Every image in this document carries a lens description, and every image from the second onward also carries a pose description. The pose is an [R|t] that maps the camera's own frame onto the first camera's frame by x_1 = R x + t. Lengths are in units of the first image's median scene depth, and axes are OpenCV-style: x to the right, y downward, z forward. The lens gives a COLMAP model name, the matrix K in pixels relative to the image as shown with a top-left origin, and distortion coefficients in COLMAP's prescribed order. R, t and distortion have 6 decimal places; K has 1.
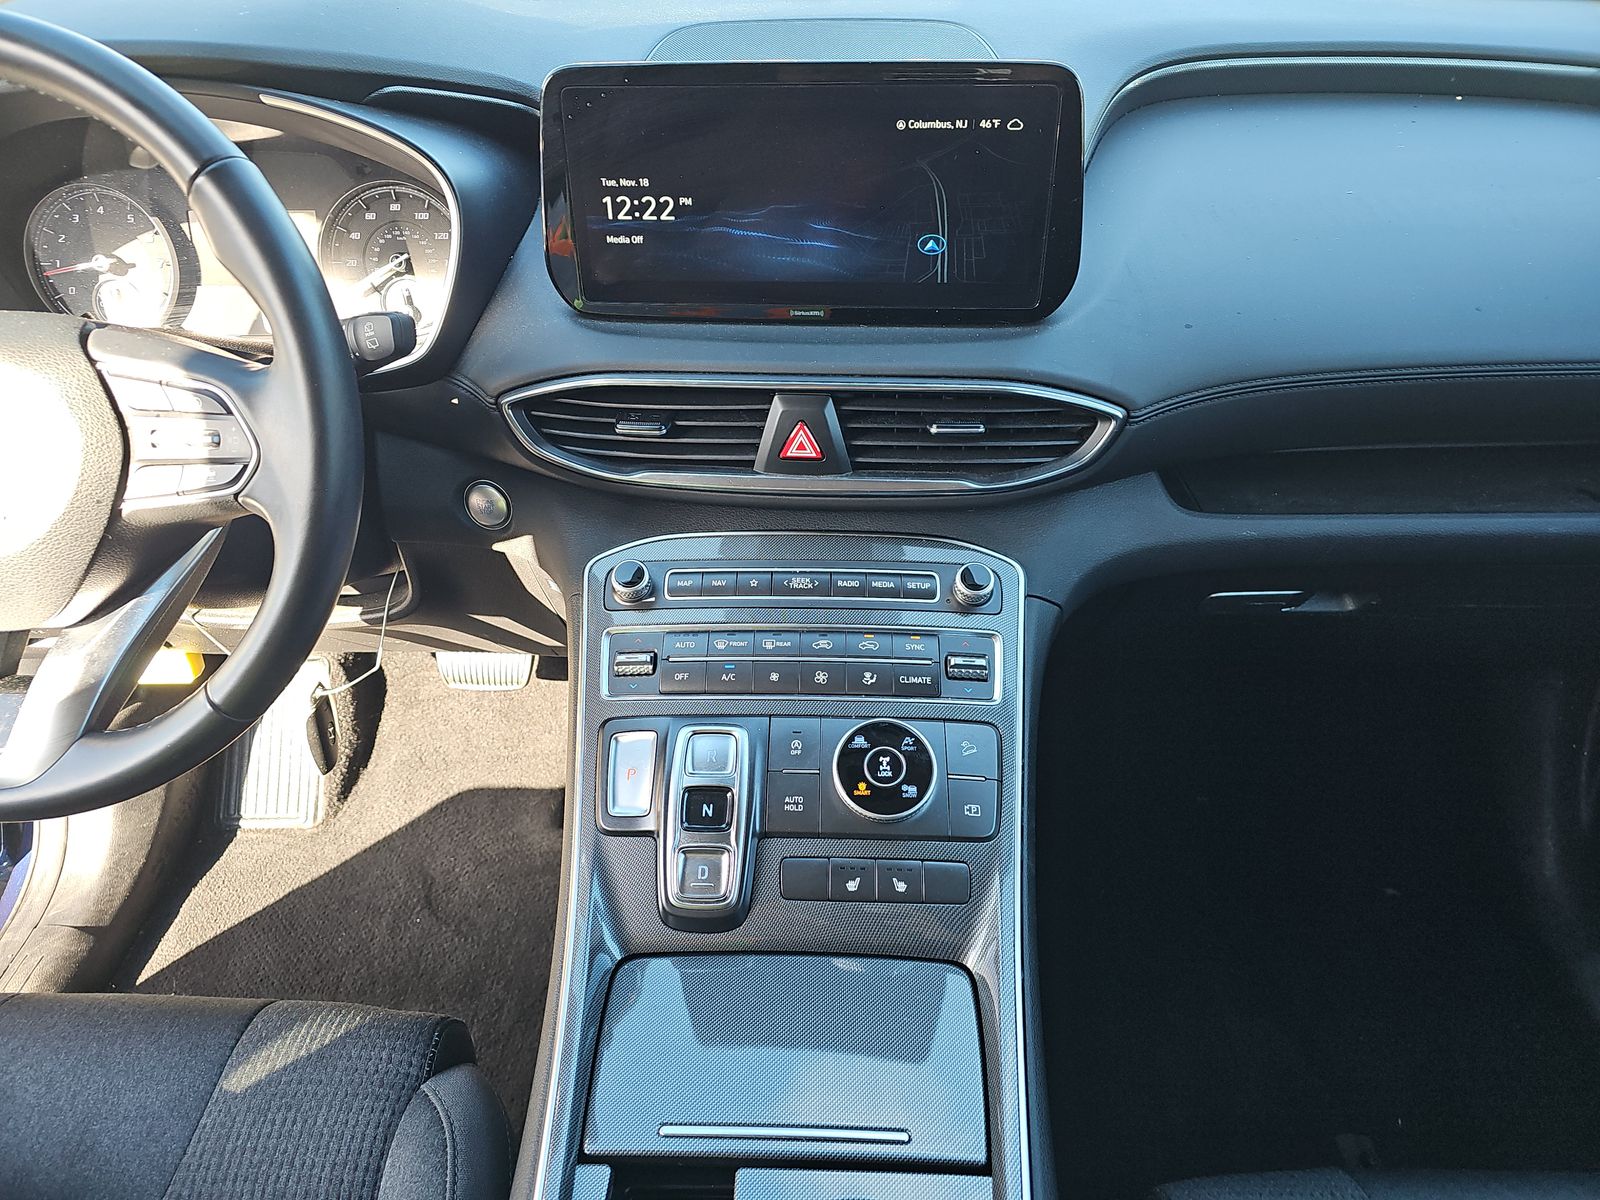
lens RADIAL K [[1066.5, 0, 800.0], [0, 1066.5, 600.0], [0, 0, 1]] dist [0.092908, -0.086966]
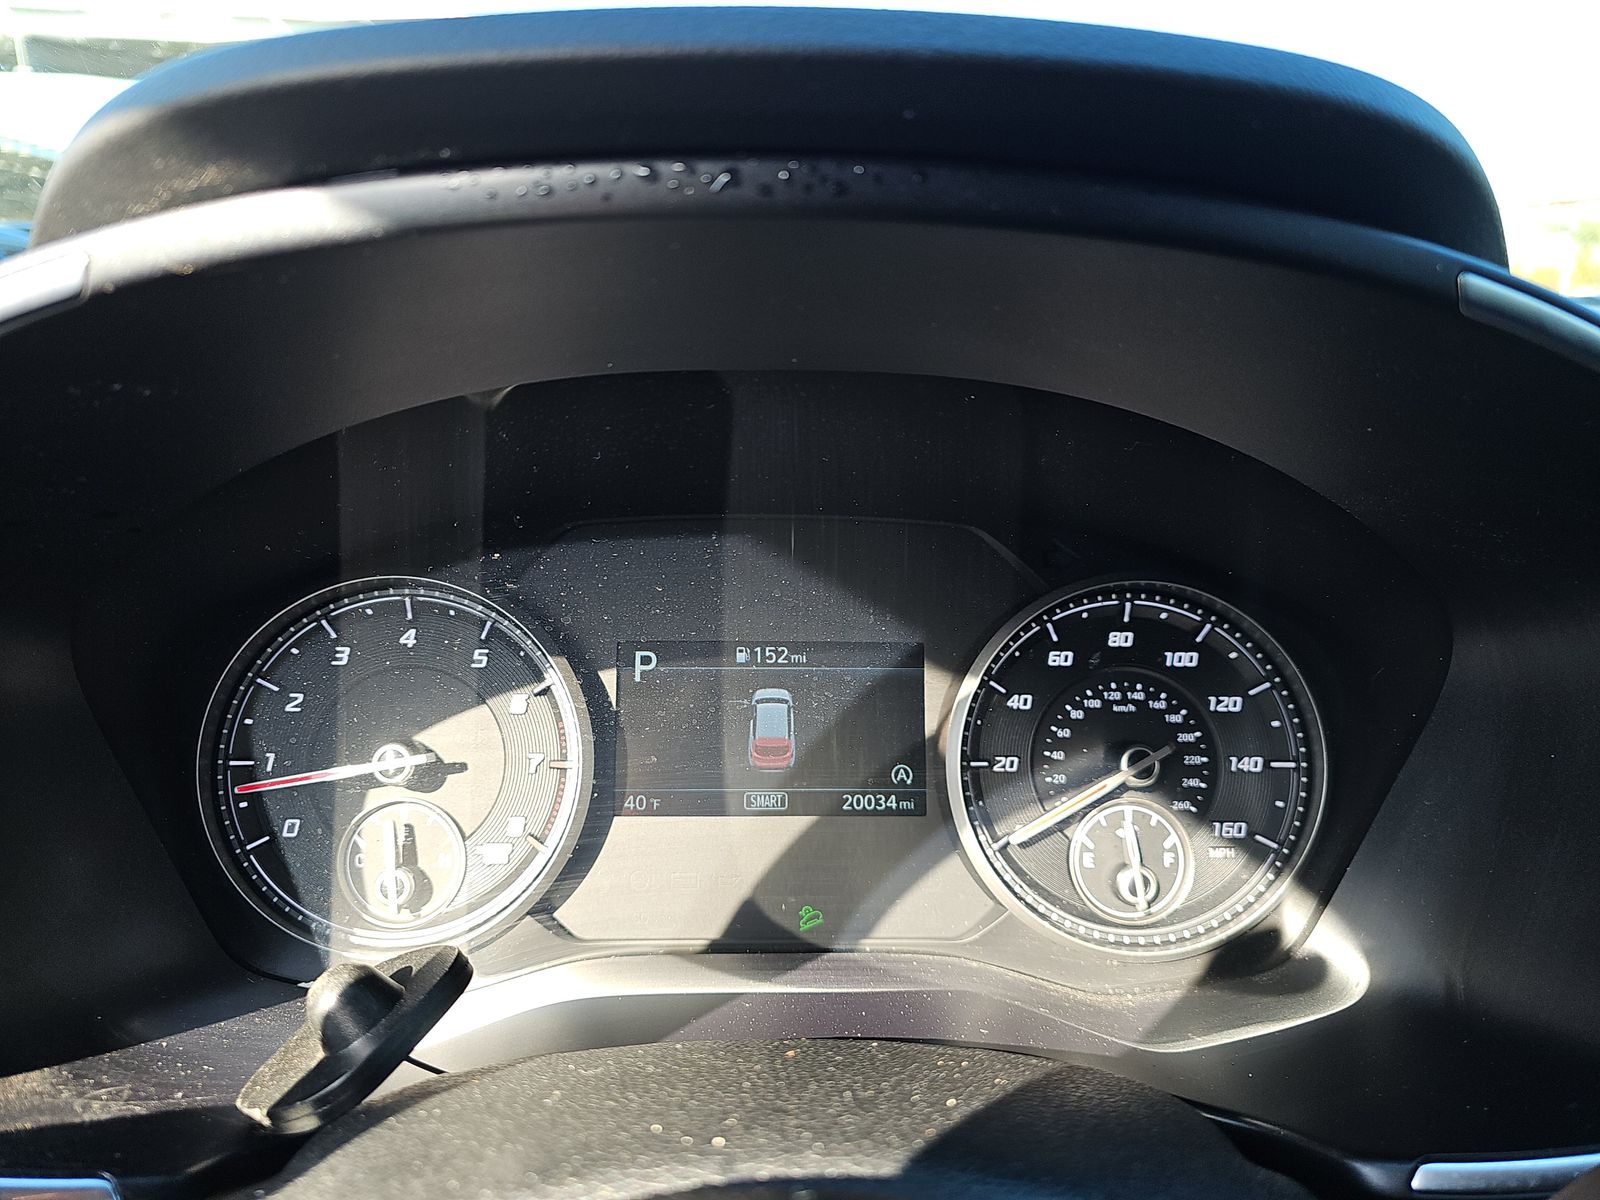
lens RADIAL K [[1092.1, 0, 800.0], [0, 1092.1, 600.0], [0, 0, 1]] dist [0.083599, -0.092534]
pose [[0.996137, 0.021154, 0.085223, -0.662704], [0.011048, 0.932641, -0.360636, -0.273620], [-0.087111, 0.360185, 0.928805, 0.745671]]
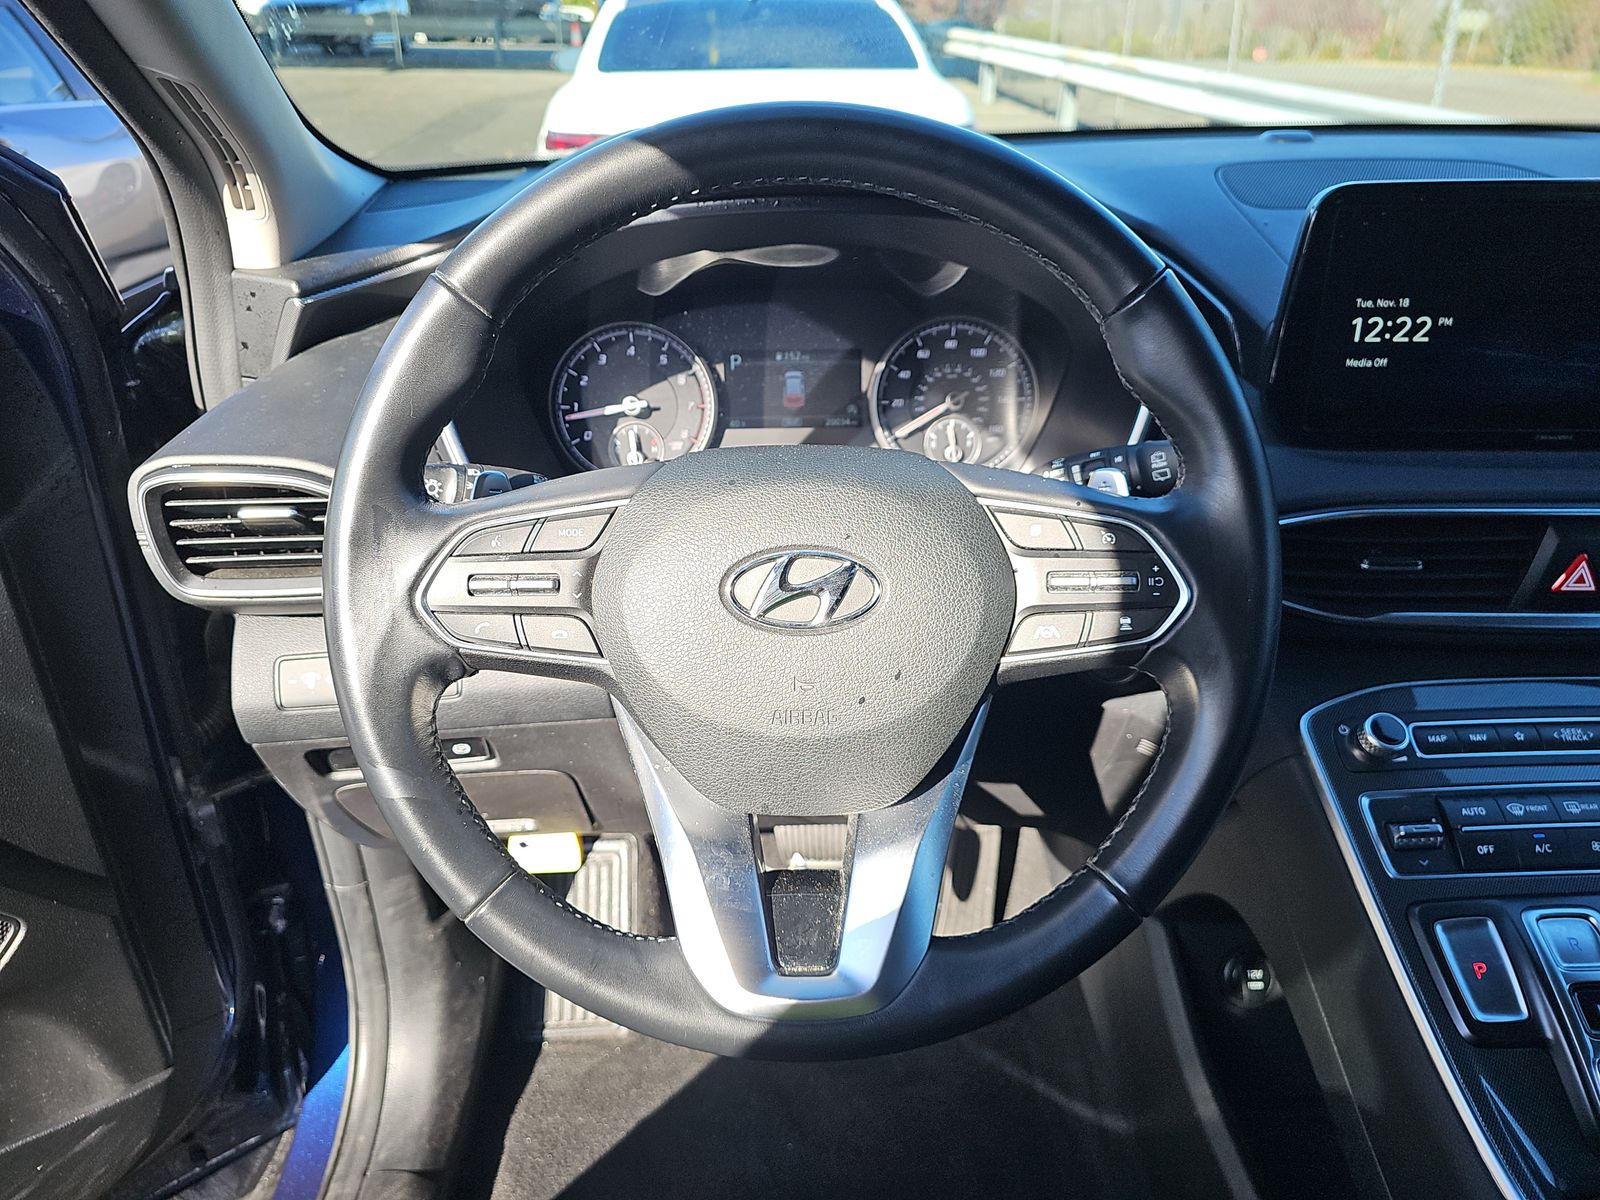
lens RADIAL K [[1092.1, 0, 800.0], [0, 1092.1, 600.0], [0, 0, 1]] dist [0.083599, -0.092534]
pose [[0.998133, -0.016776, 0.058722, -0.696117], [0.025070, 0.989333, -0.143495, -0.011110], [-0.055689, 0.144699, 0.987907, 0.122414]]
